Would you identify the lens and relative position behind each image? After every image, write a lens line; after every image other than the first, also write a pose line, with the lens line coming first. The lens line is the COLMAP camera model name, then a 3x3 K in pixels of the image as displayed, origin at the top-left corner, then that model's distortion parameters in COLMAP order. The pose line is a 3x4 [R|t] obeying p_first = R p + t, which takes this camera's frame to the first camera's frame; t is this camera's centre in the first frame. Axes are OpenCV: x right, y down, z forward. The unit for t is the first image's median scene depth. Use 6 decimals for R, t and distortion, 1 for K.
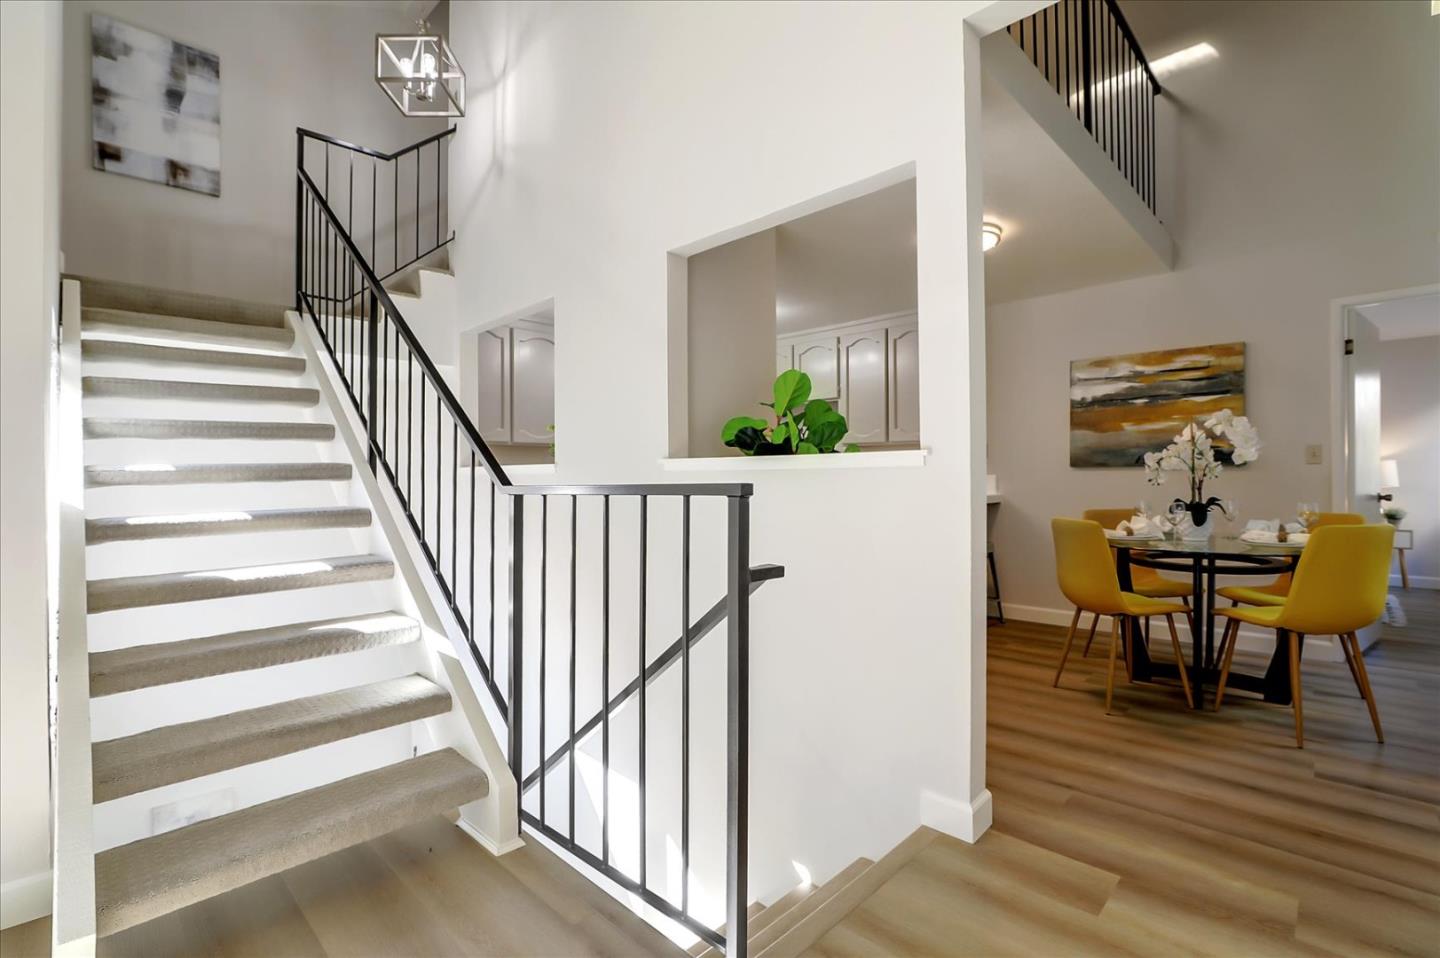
lens RADIAL K [[658.2, 0, 720.4], [0, 658.2, 484.2], [0, 0, 1]] dist [-0.047483, 0.014258]
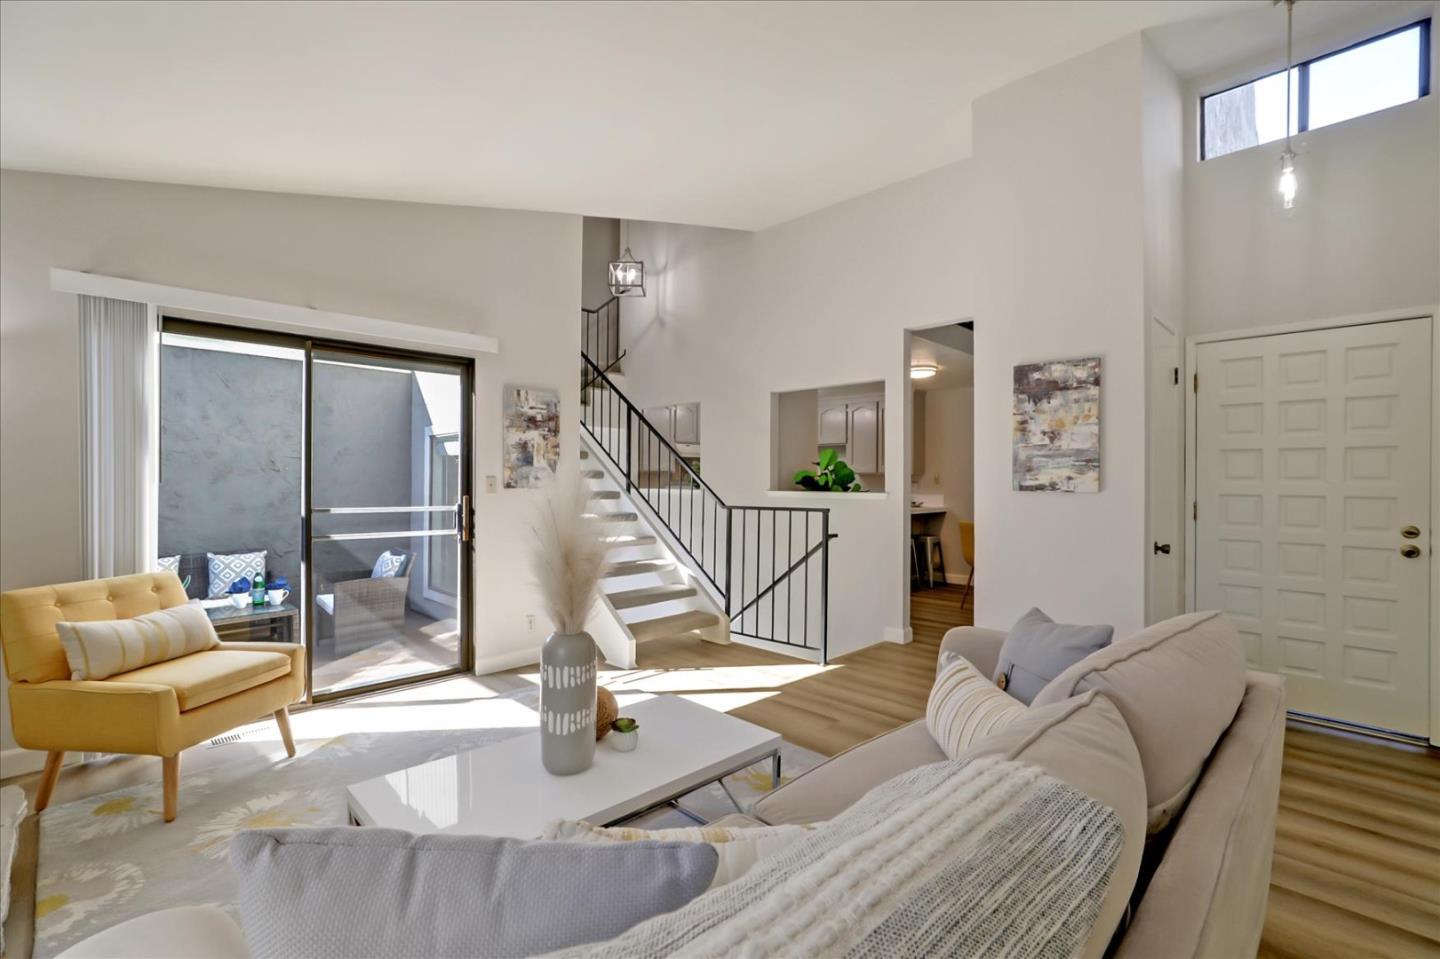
lens RADIAL K [[658.2, 0, 720.4], [0, 658.2, 484.7], [0, 0, 1]] dist [-0.047483, 0.014258]
pose [[0.999947, 0.009984, 0.002531, -0.182480], [-0.009985, 0.999950, 0.000092, -0.041660], [-0.002530, -0.000117, 0.999997, -0.831339]]
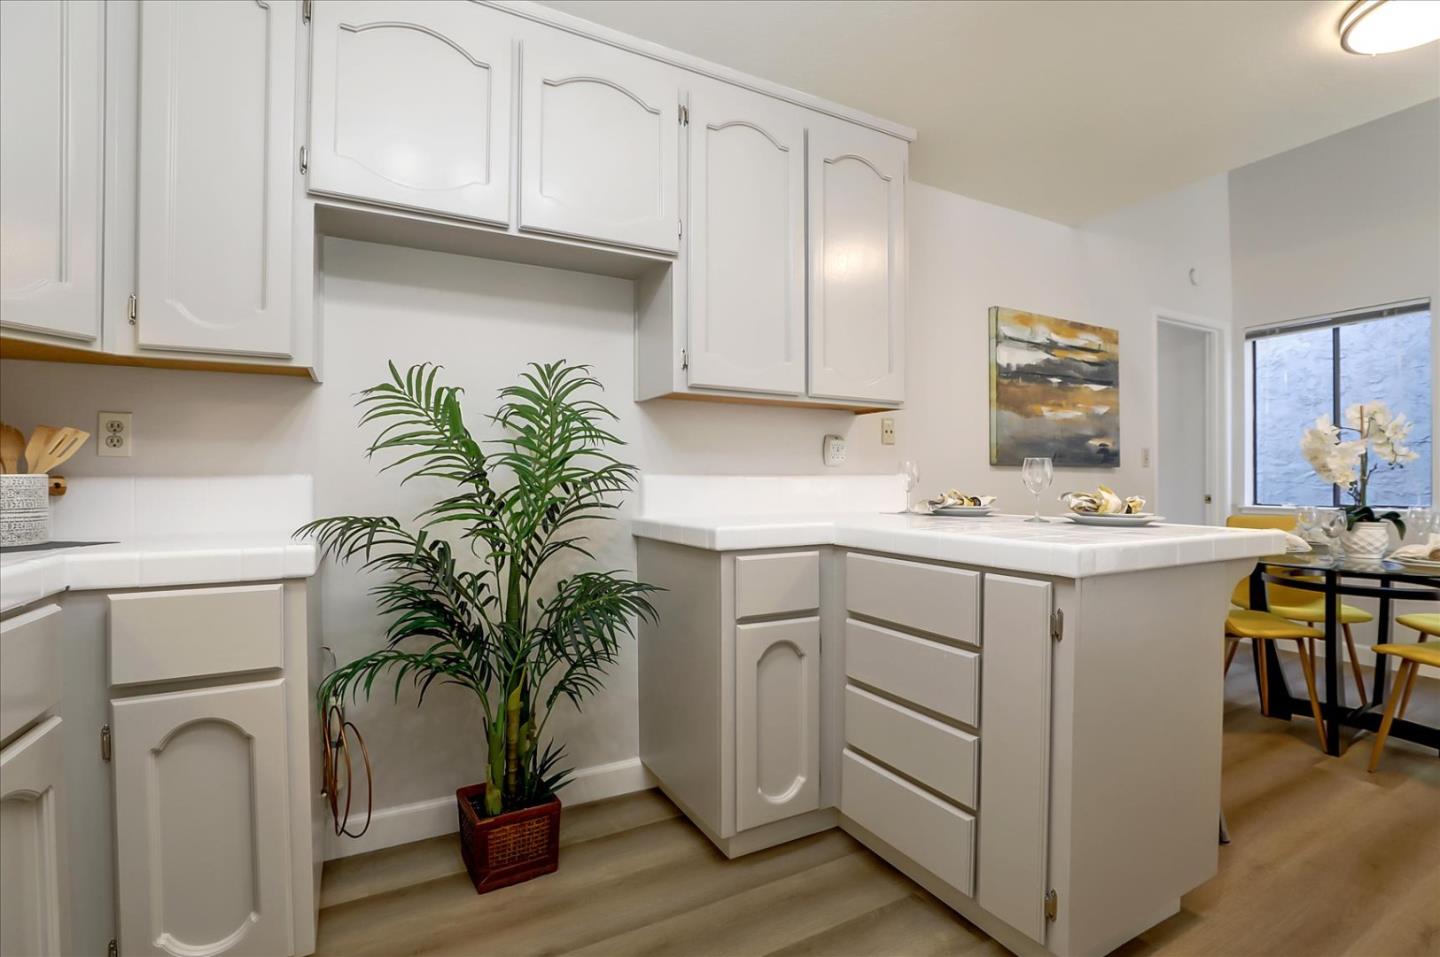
lens RADIAL K [[678.9, 0, 720.0], [0, 678.9, 478.5], [0, 0, 1]] dist [-0.055559, 0.019256]
pose [[0.280216, 0.005166, 0.959923, -0.241219], [0.009929, 0.999916, -0.008279, -0.011336], [-0.959886, 0.011851, 0.280141, 1.286405]]
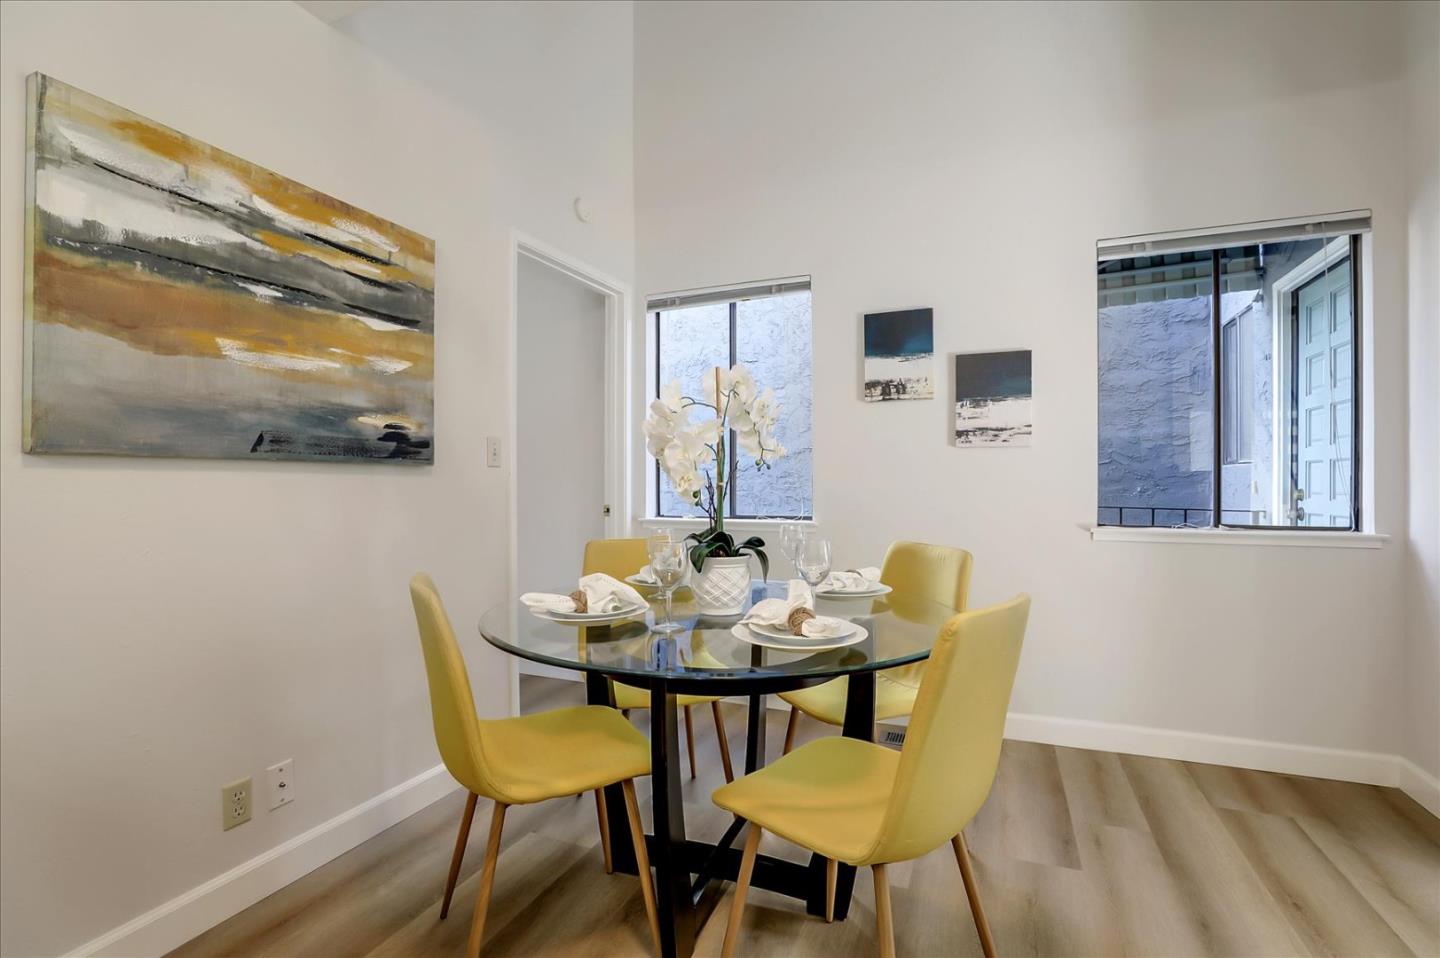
lens RADIAL K [[658.2, 0, 720.4], [0, 658.2, 484.2], [0, 0, 1]] dist [-0.047483, 0.014258]
pose [[-0.372282, 0.003056, 0.928115, 0.212593], [0.011872, 0.999928, 0.001469, -0.011606], [-0.928044, 0.011566, -0.372292, 0.988560]]
